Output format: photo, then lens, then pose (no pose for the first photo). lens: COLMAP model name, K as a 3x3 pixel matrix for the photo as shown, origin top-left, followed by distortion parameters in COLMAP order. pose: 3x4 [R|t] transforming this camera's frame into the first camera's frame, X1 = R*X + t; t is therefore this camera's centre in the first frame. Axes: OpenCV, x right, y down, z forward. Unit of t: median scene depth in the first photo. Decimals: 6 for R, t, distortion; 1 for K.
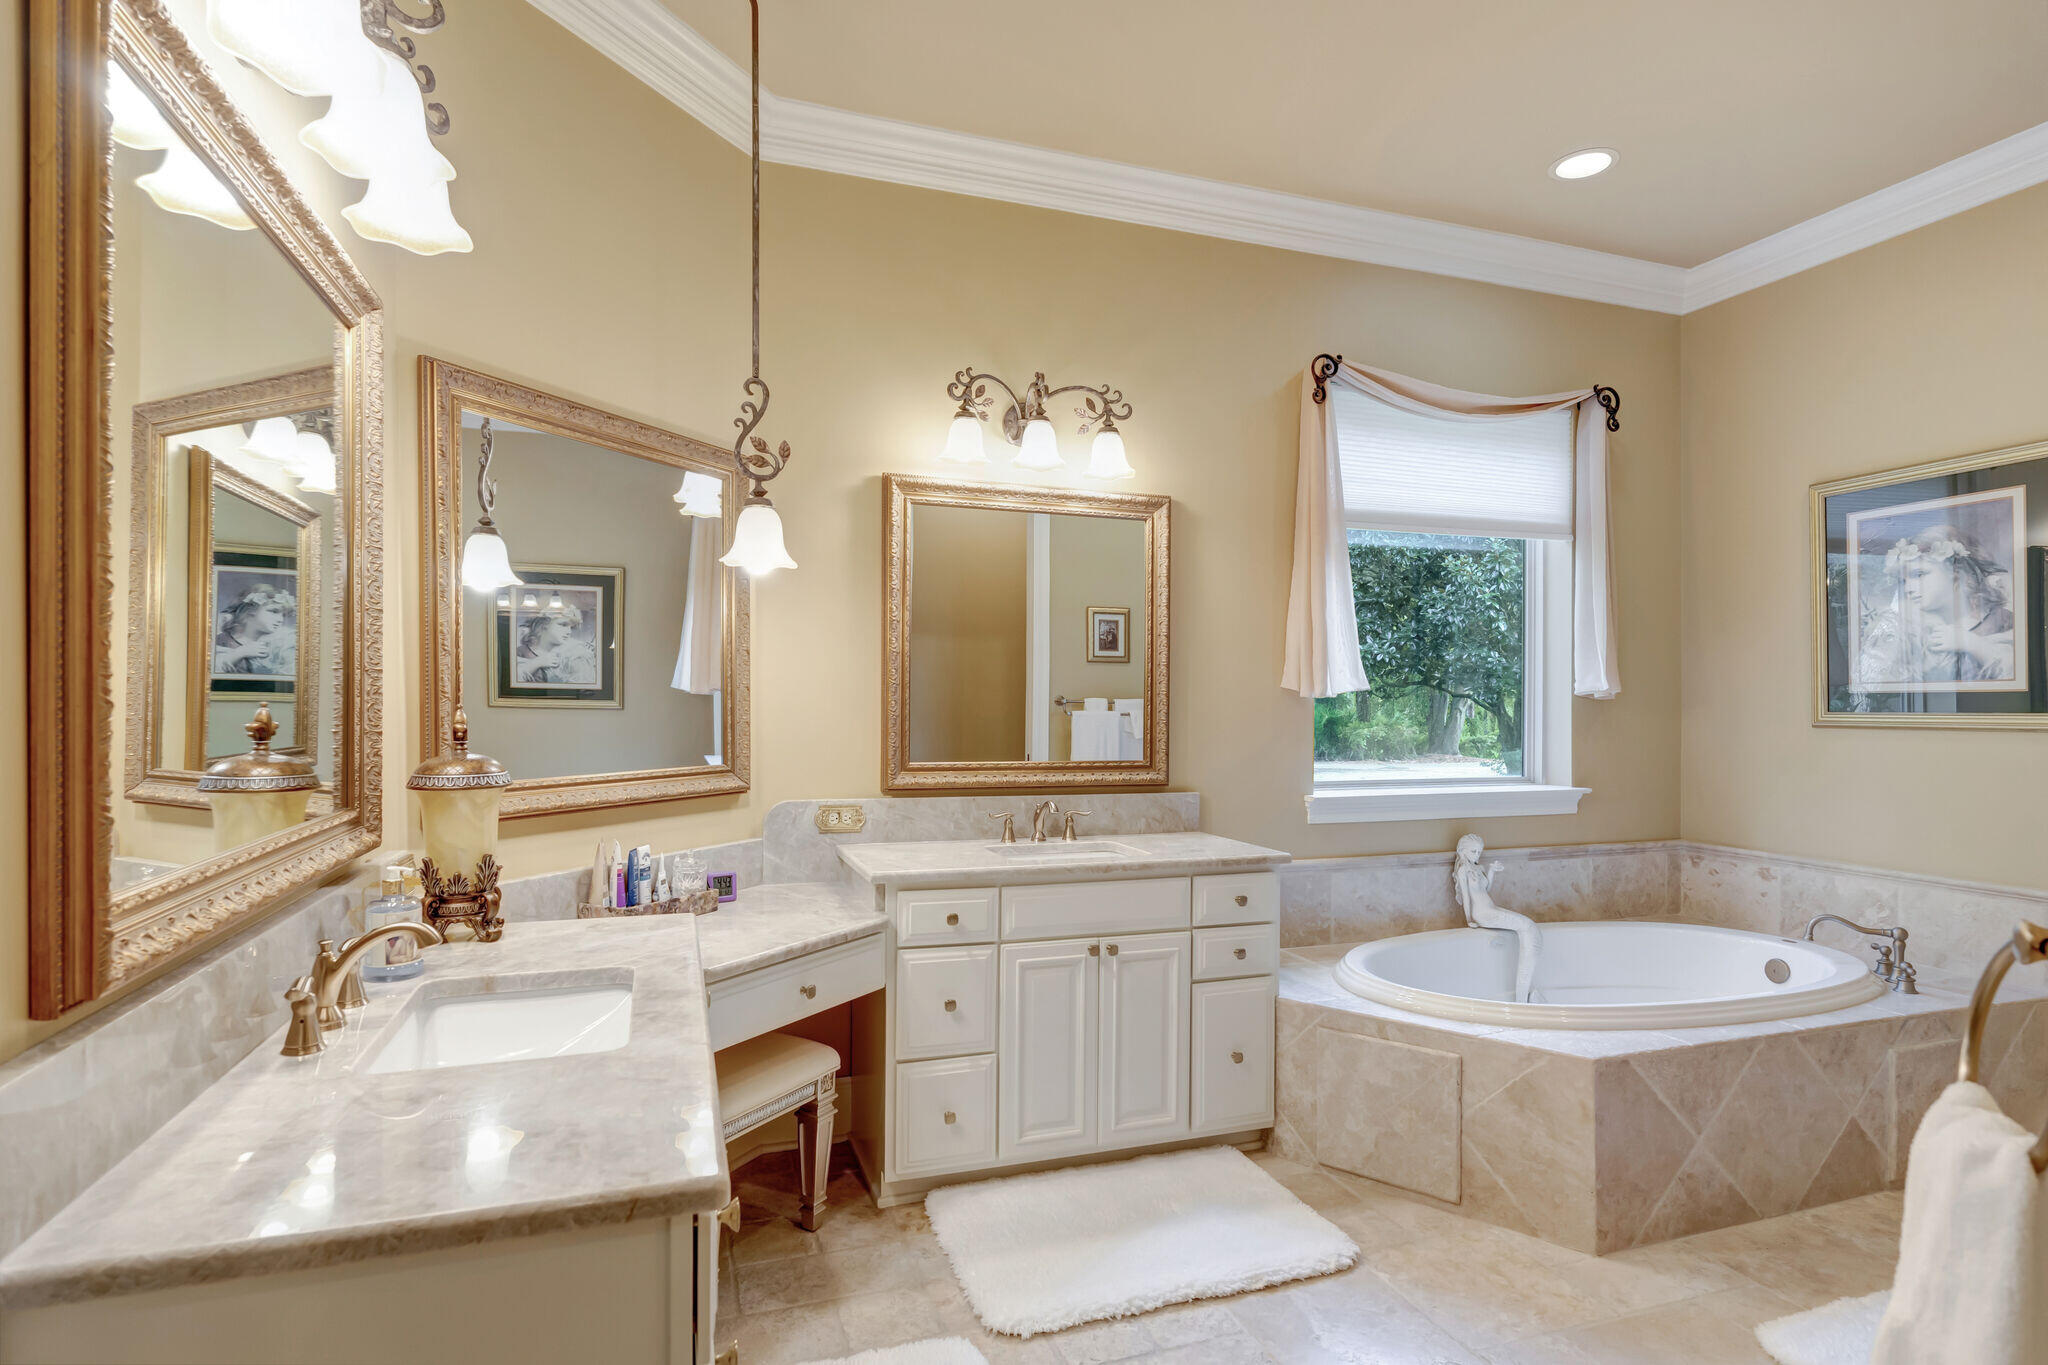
lens RADIAL K [[999.4, 0, 1056.4], [0, 999.4, 714.9], [0, 0, 1]] dist [-0.005235, 0.000948]
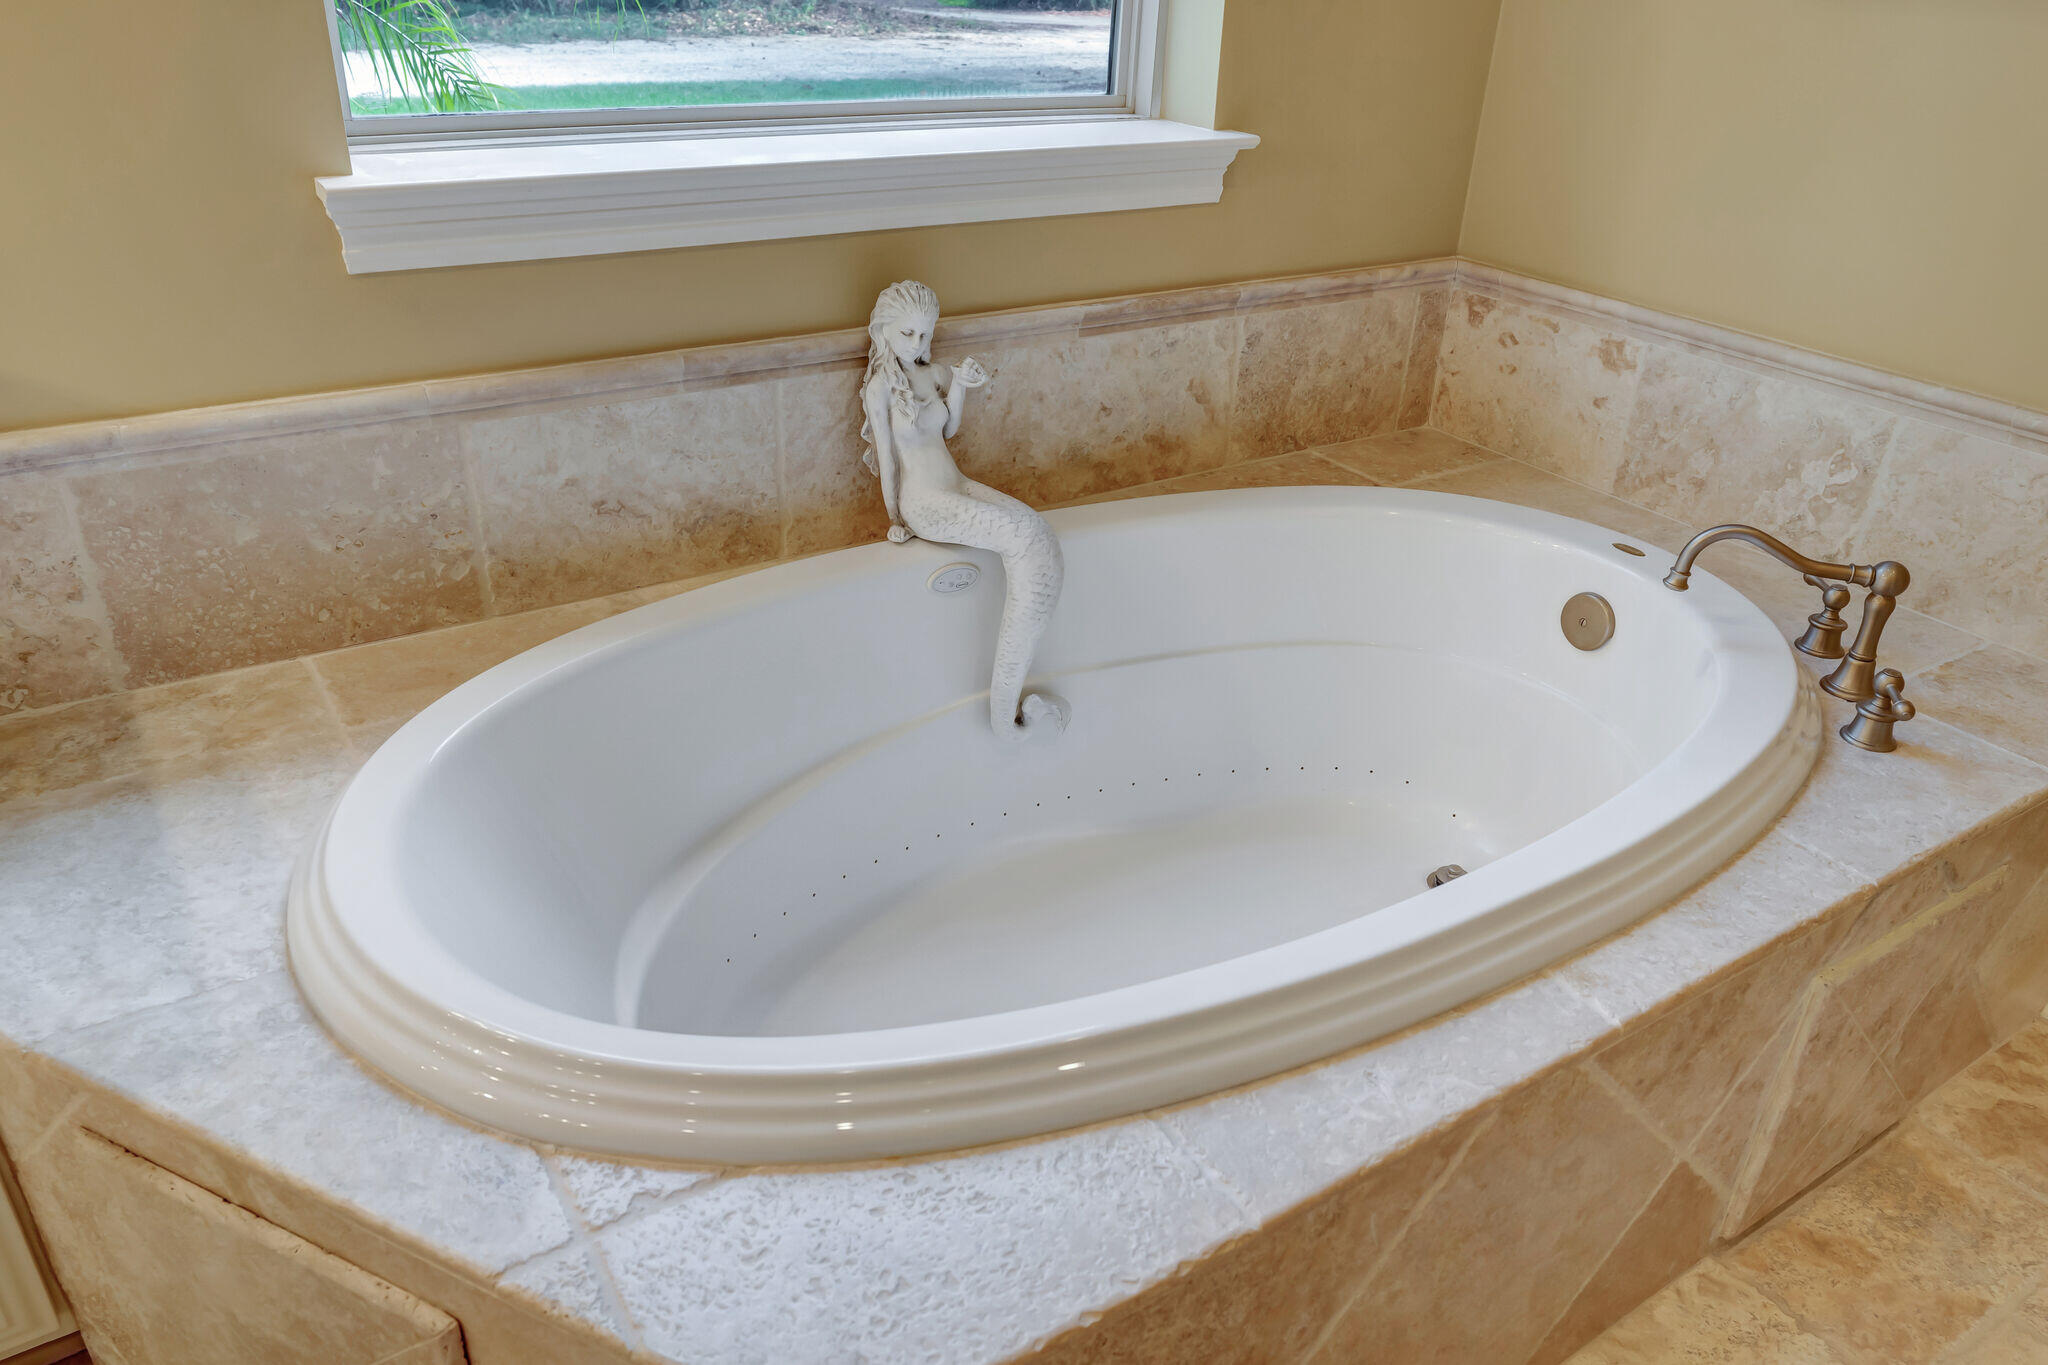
lens RADIAL K [[1391.1, 0, 1029.7], [0, 1391.1, 690.9], [0, 0, 1]] dist [-0.006628, 0.004931]
pose [[0.970624, -0.086946, 0.224344, 0.330671], [-0.032527, 0.876445, 0.480402, 0.009261], [-0.238394, -0.473587, 0.847870, 0.498805]]
